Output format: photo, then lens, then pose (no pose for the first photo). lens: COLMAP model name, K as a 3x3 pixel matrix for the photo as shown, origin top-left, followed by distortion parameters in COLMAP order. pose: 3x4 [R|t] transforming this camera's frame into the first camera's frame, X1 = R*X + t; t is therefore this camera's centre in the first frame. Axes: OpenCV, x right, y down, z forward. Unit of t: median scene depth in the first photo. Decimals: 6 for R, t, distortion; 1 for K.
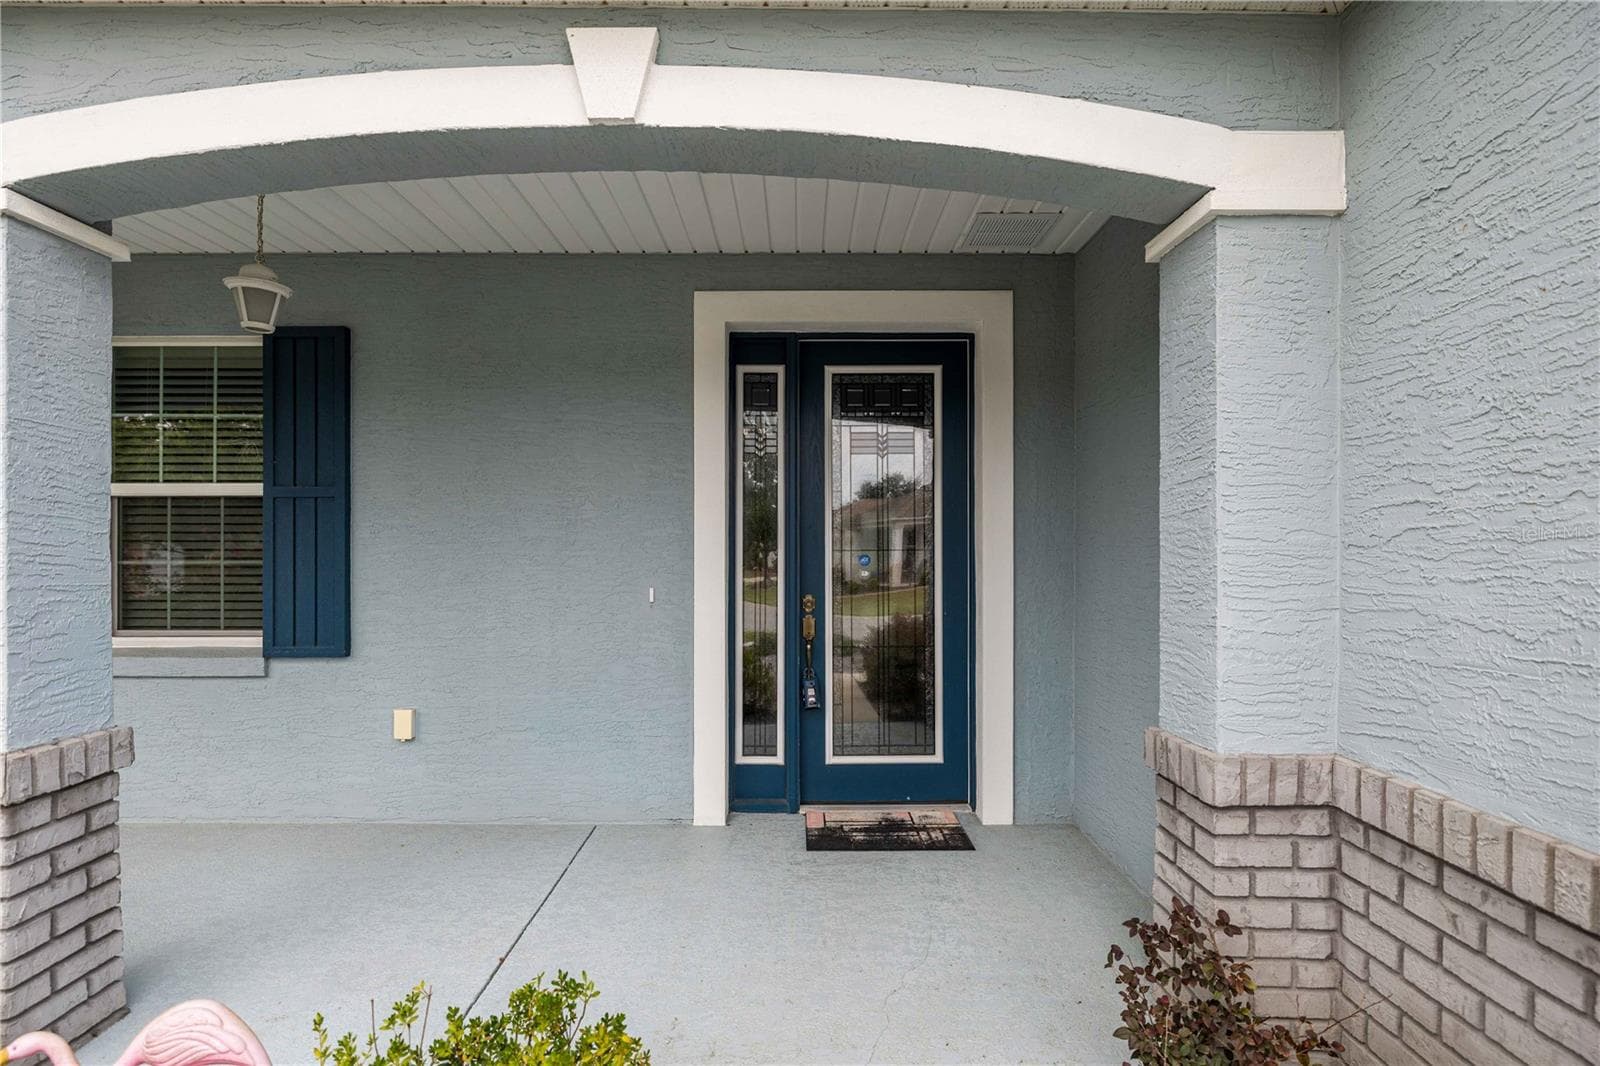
lens RADIAL K [[760.8, 0, 796.8], [0, 760.8, 546.3], [0, 0, 1]] dist [0.001176, 0.000057]
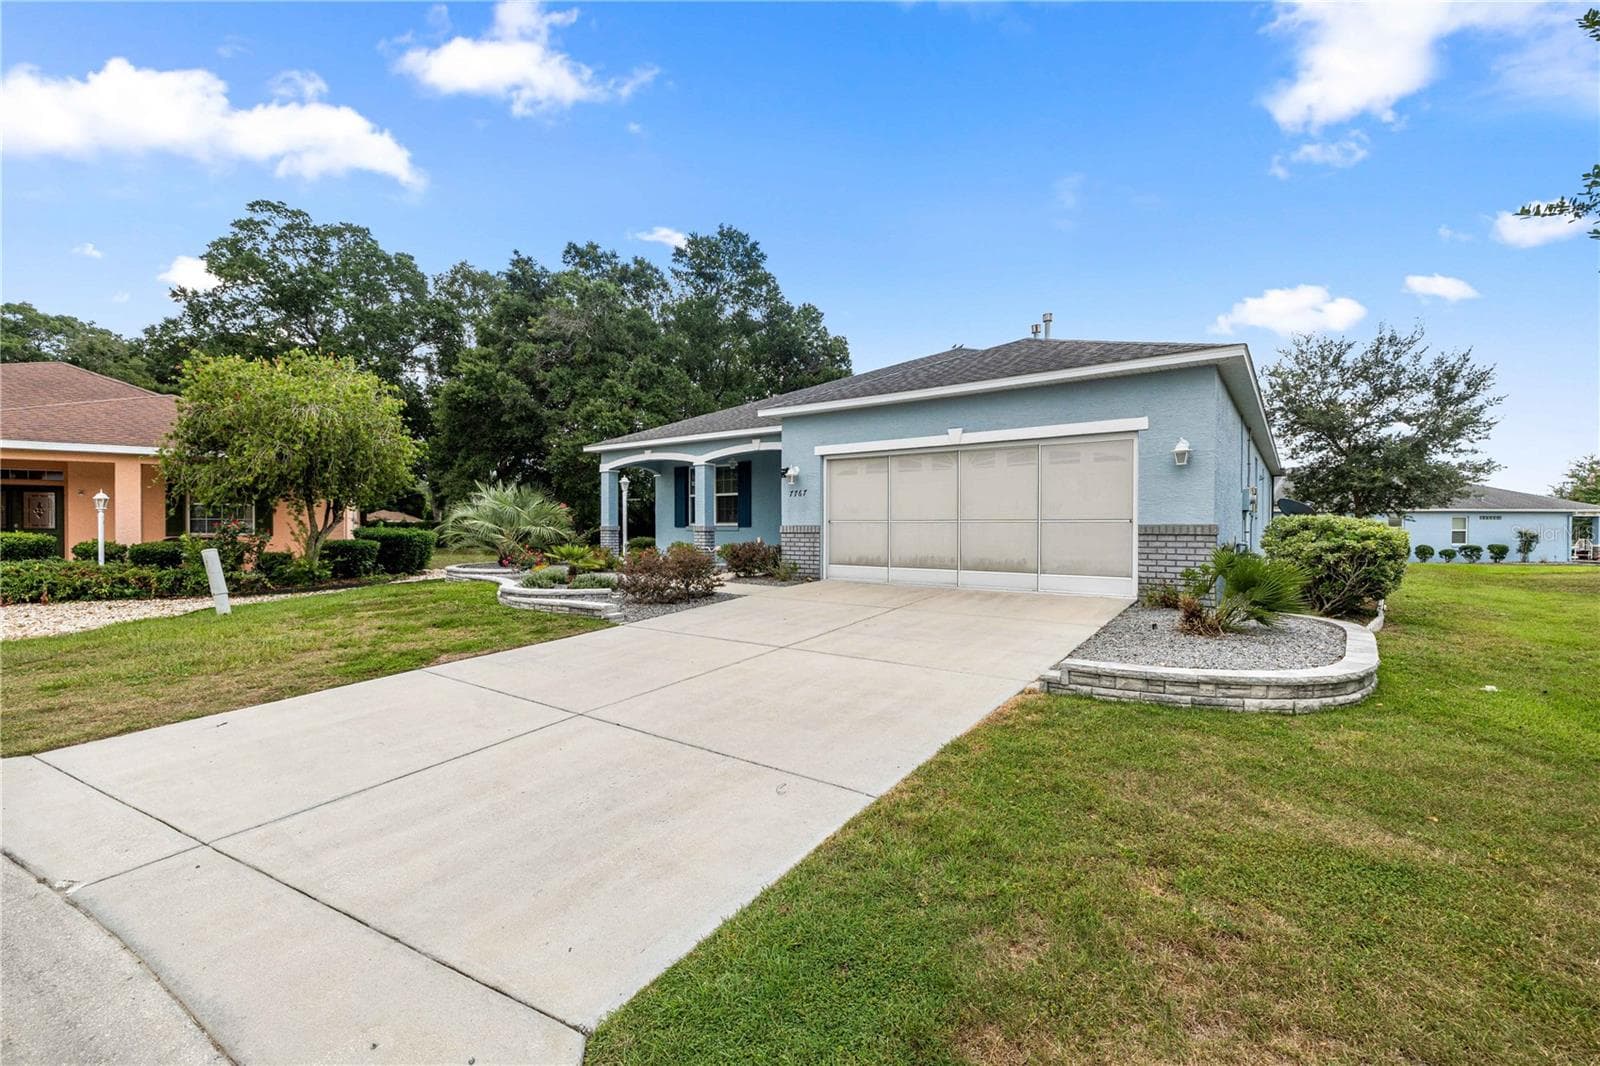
lens RADIAL K [[675.6, 0, 797.3], [0, 675.6, 538.2], [0, 0, 1]] dist [0.000463, -0.000336]
pose [[0.789400, 0.012155, -0.613759, 4.750060], [-0.005063, 0.999899, 0.013291, 0.312365], [0.613859, -0.007385, 0.789381, -4.608494]]
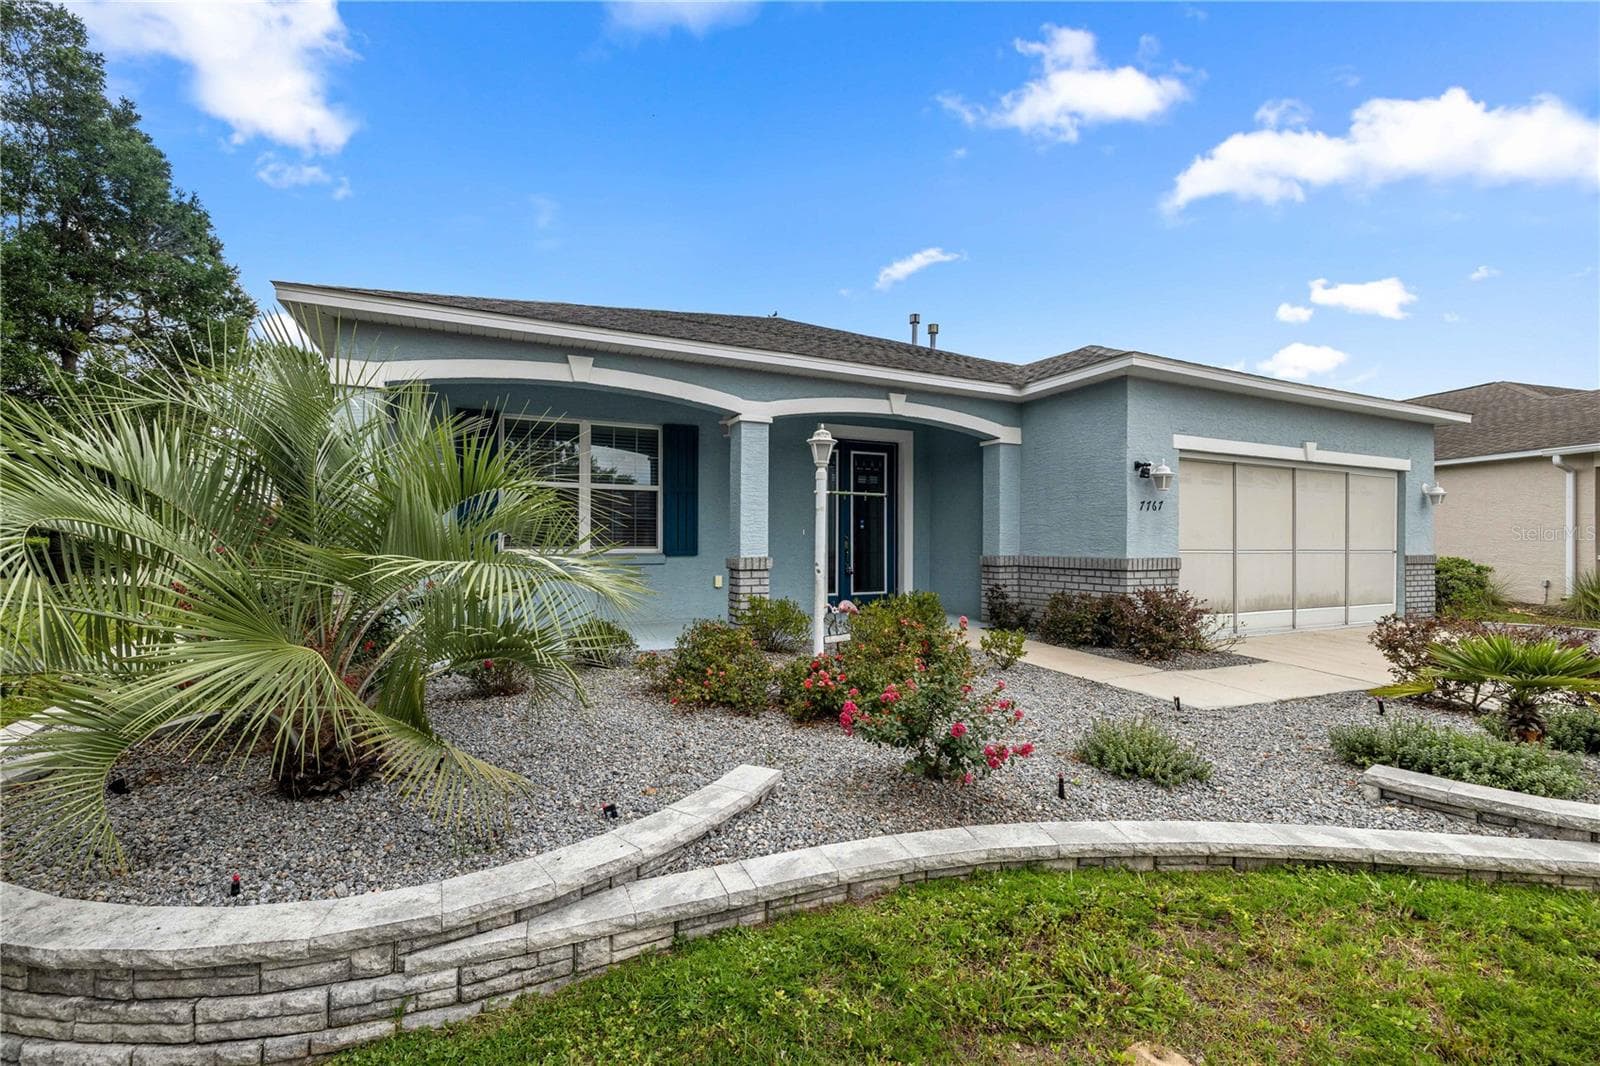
lens RADIAL K [[675.6, 0, 797.3], [0, 675.6, 538.2], [0, 0, 1]] dist [0.000463, -0.000336]
pose [[0.903371, 0.006500, 0.428810, -2.424692], [-0.003093, 0.999958, -0.008642, 0.206693], [-0.428848, 0.006481, 0.903353, -2.294298]]
